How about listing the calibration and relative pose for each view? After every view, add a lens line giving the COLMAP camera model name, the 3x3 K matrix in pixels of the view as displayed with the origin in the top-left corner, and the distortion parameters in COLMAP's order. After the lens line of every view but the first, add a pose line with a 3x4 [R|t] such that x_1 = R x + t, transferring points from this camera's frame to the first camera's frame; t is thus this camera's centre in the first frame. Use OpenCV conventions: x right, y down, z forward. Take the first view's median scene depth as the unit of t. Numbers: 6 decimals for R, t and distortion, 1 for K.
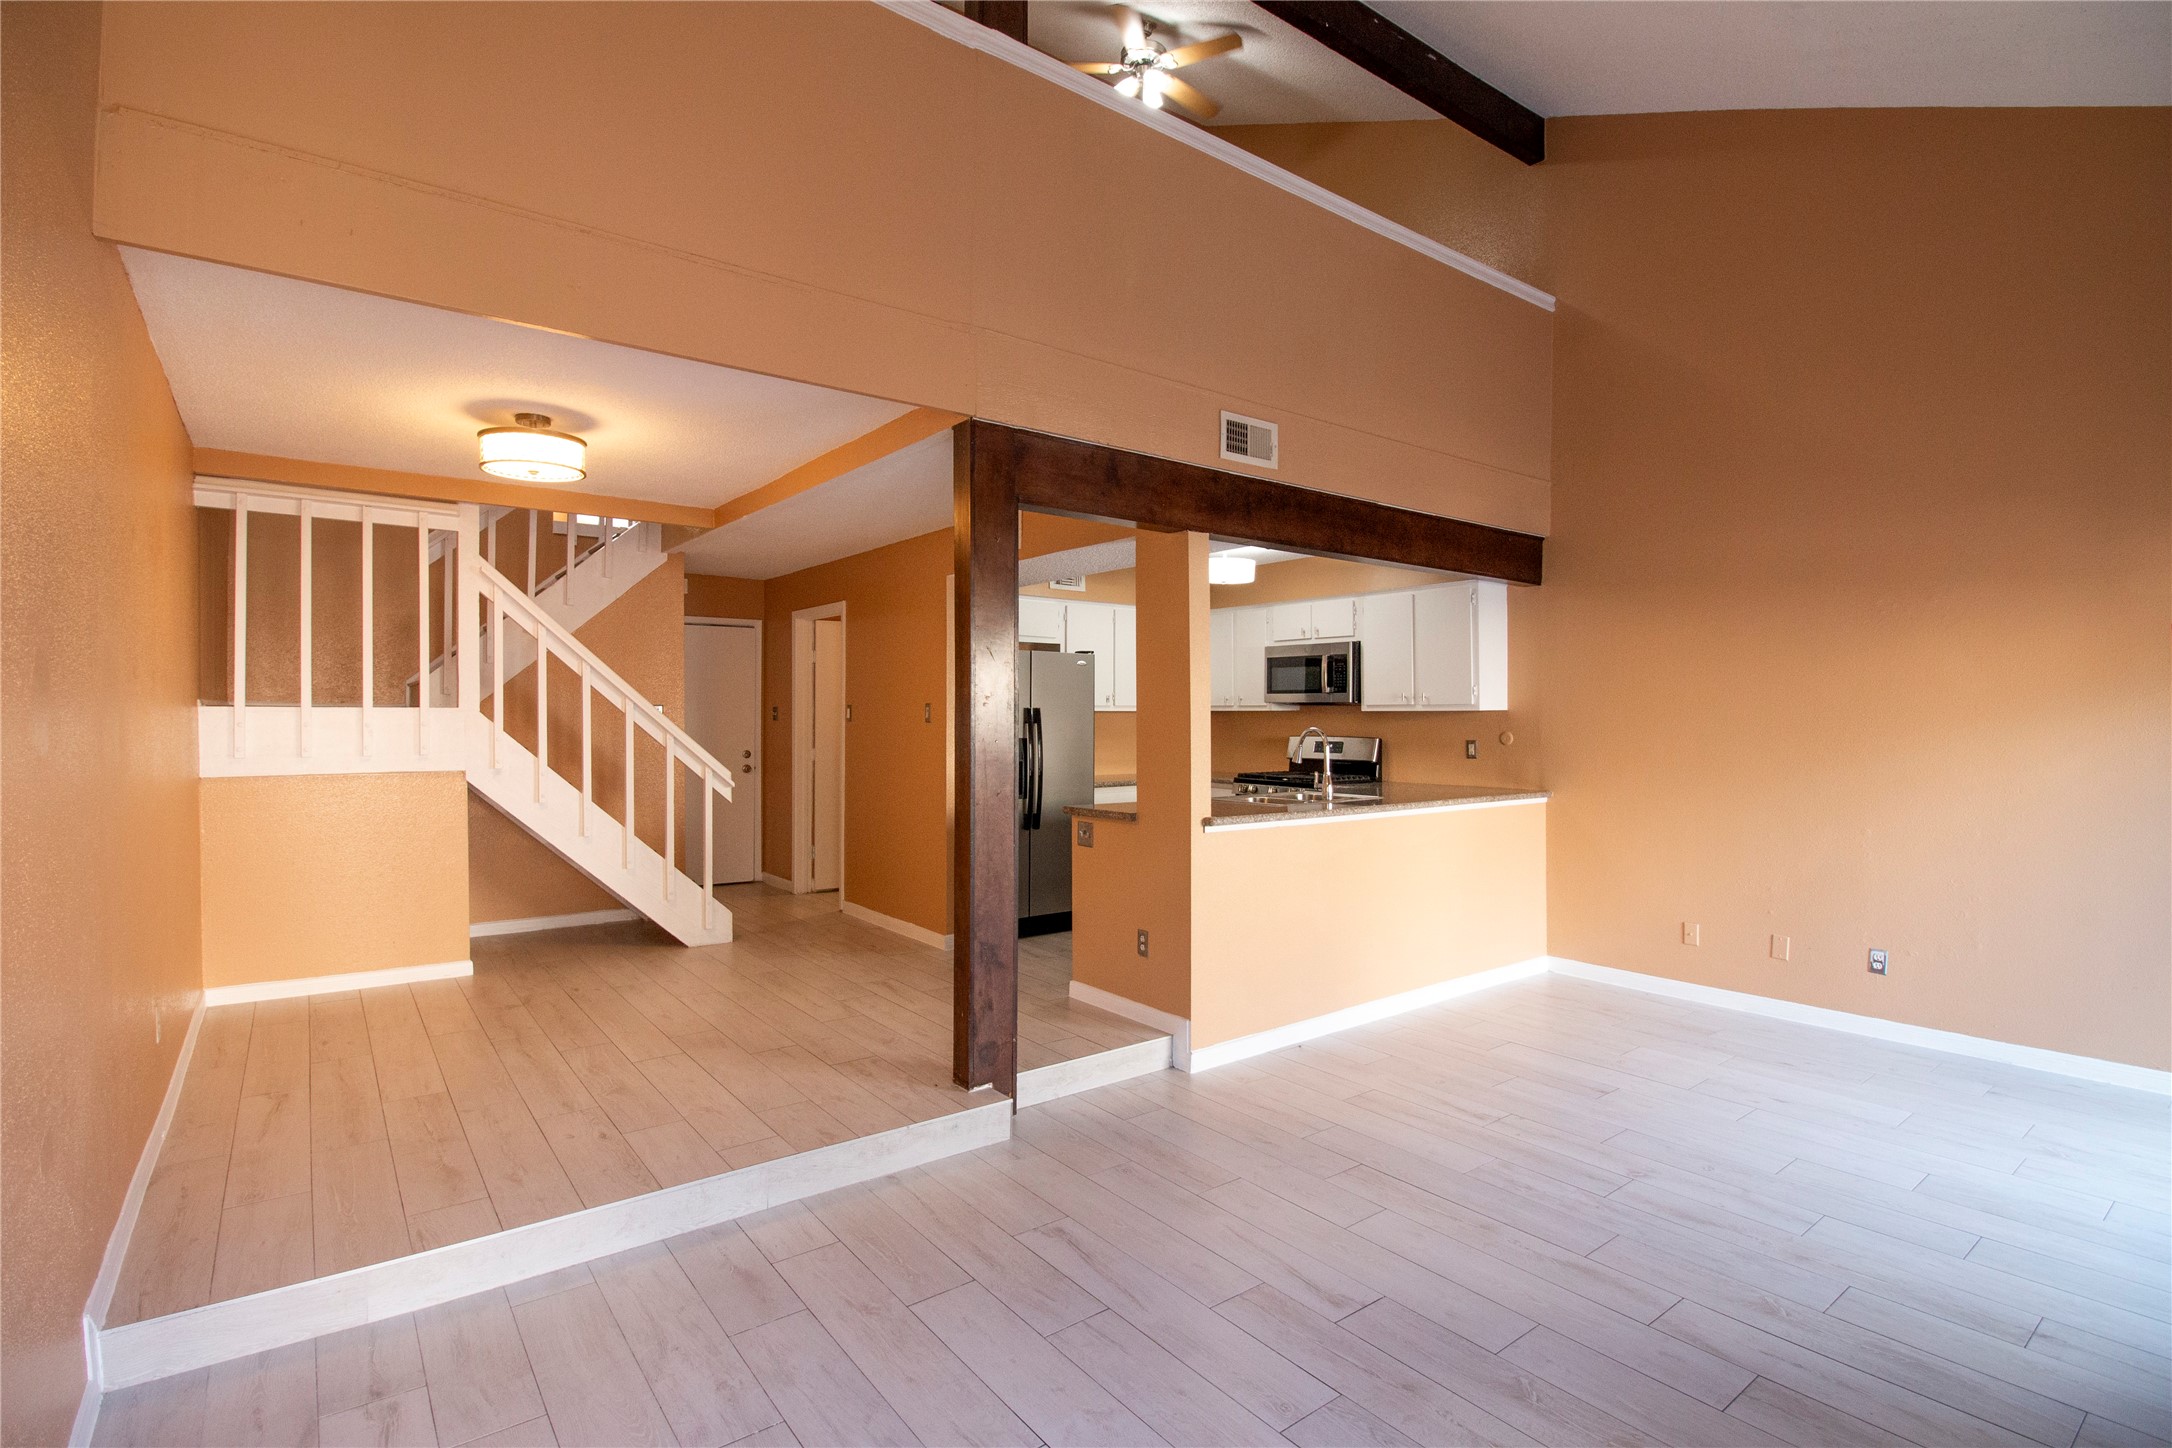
lens RADIAL K [[1001.0, 0, 1078.8], [0, 1001.0, 705.3], [0, 0, 1]] dist [-0.006888, -0.007549]
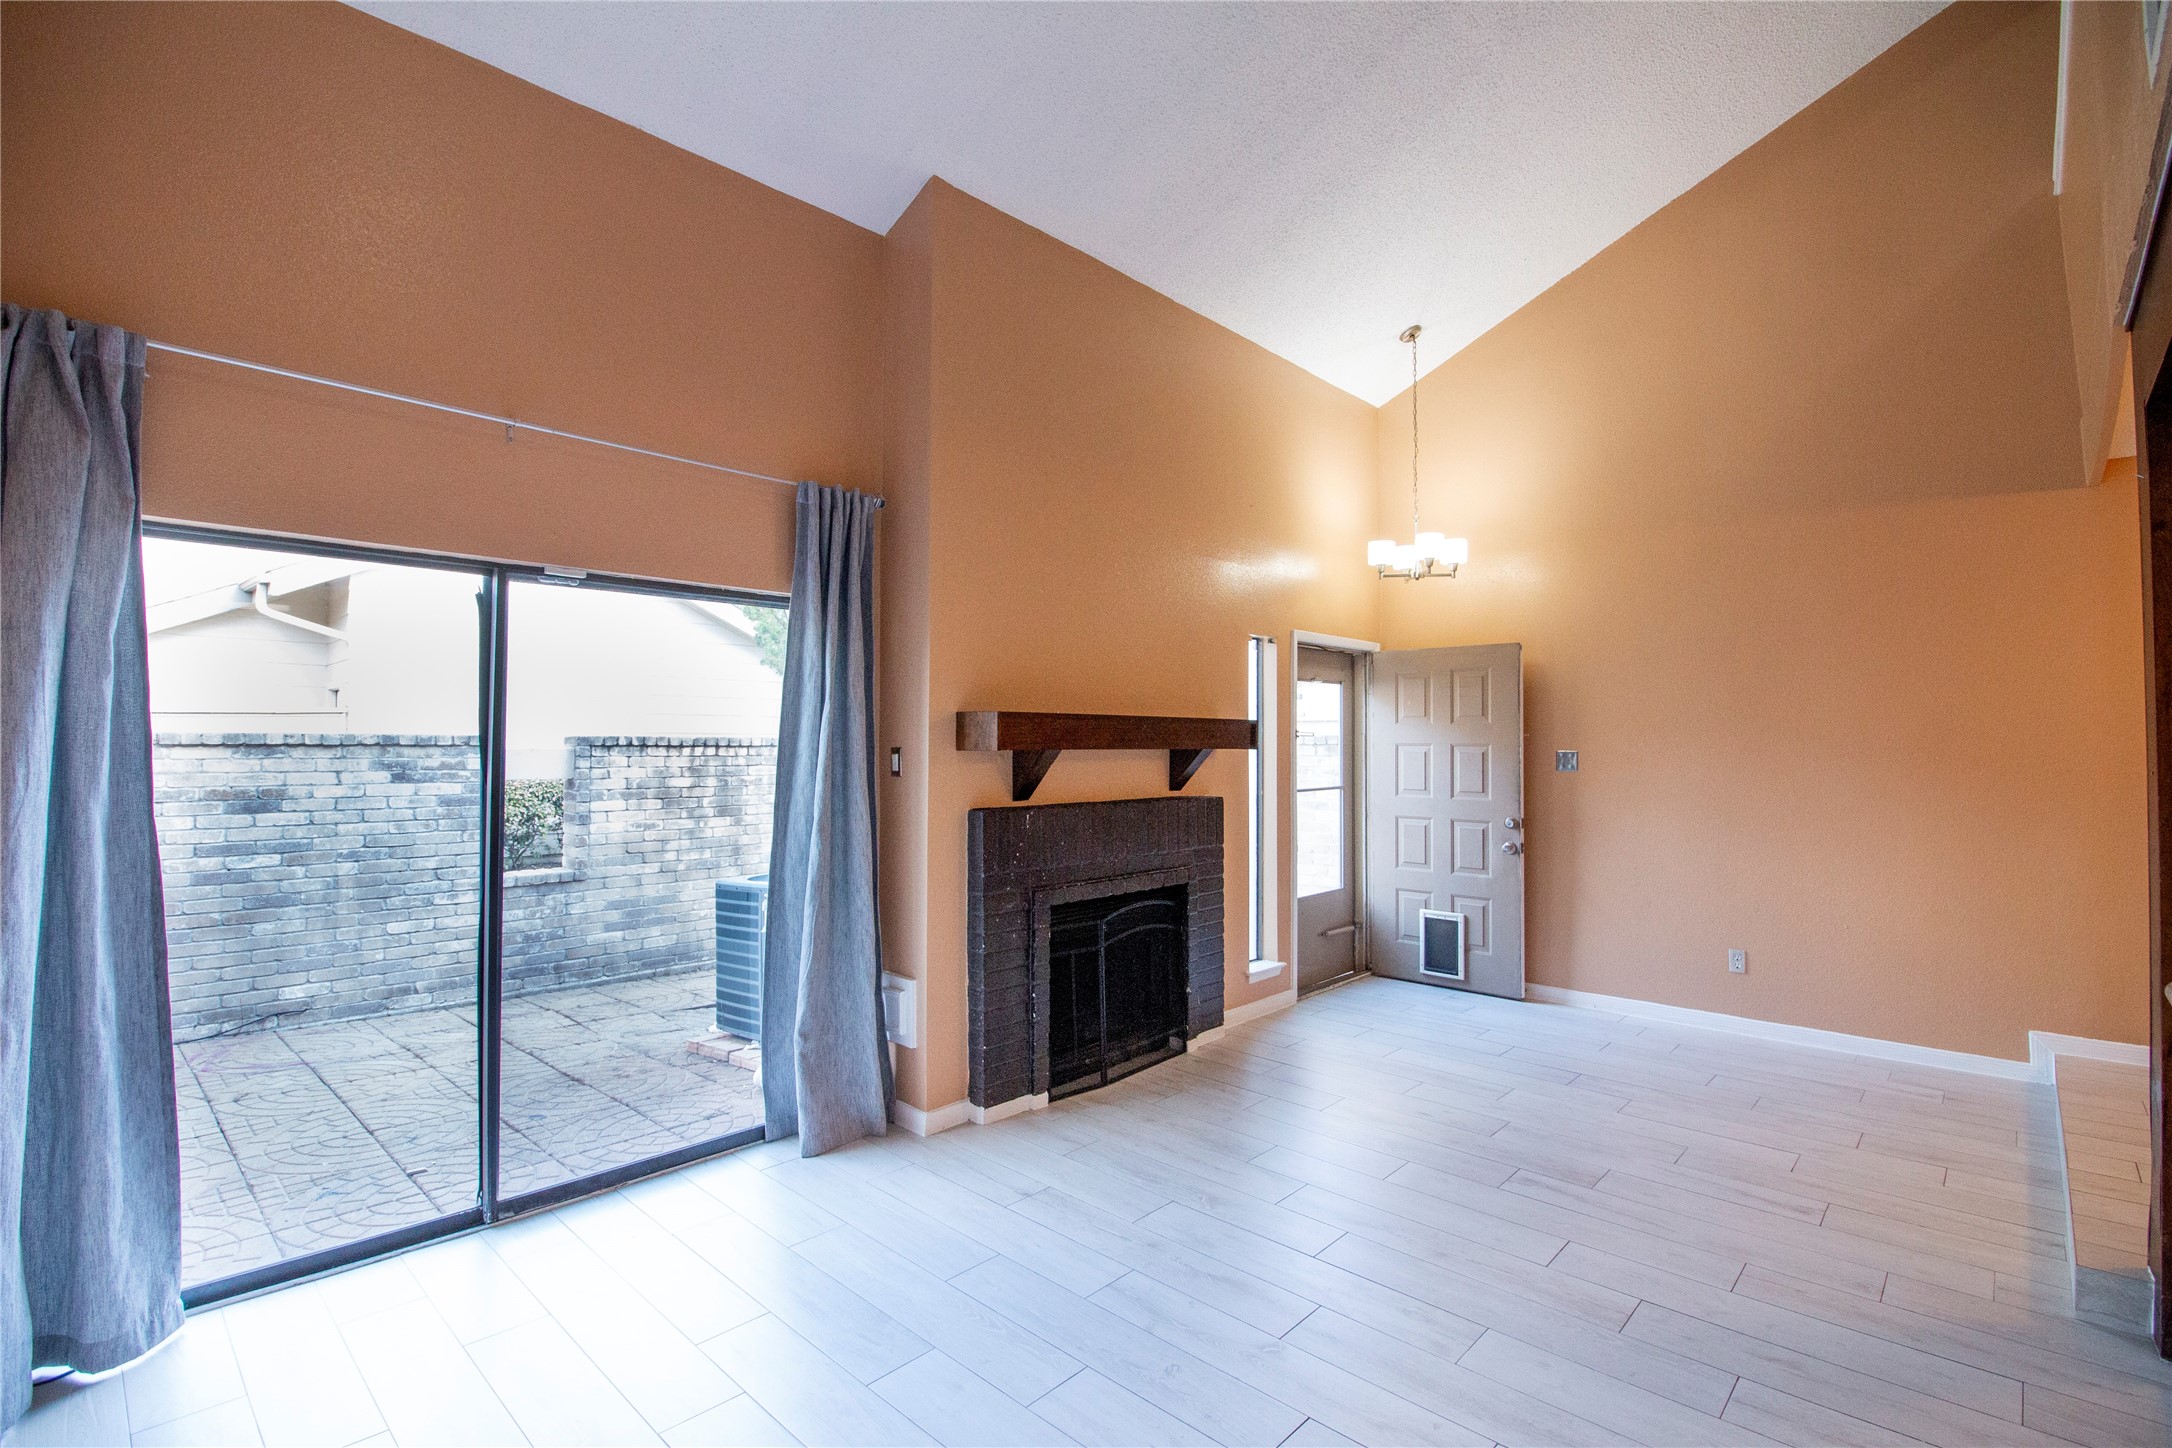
lens RADIAL K [[1001.0, 0, 1078.5], [0, 1001.0, 716.2], [0, 0, 1]] dist [-0.006888, -0.007549]
pose [[-0.986066, -0.010063, -0.166049, 0.505281], [-0.003697, 0.999248, -0.038599, 0.017056], [0.166313, -0.037447, -0.985362, 1.048502]]
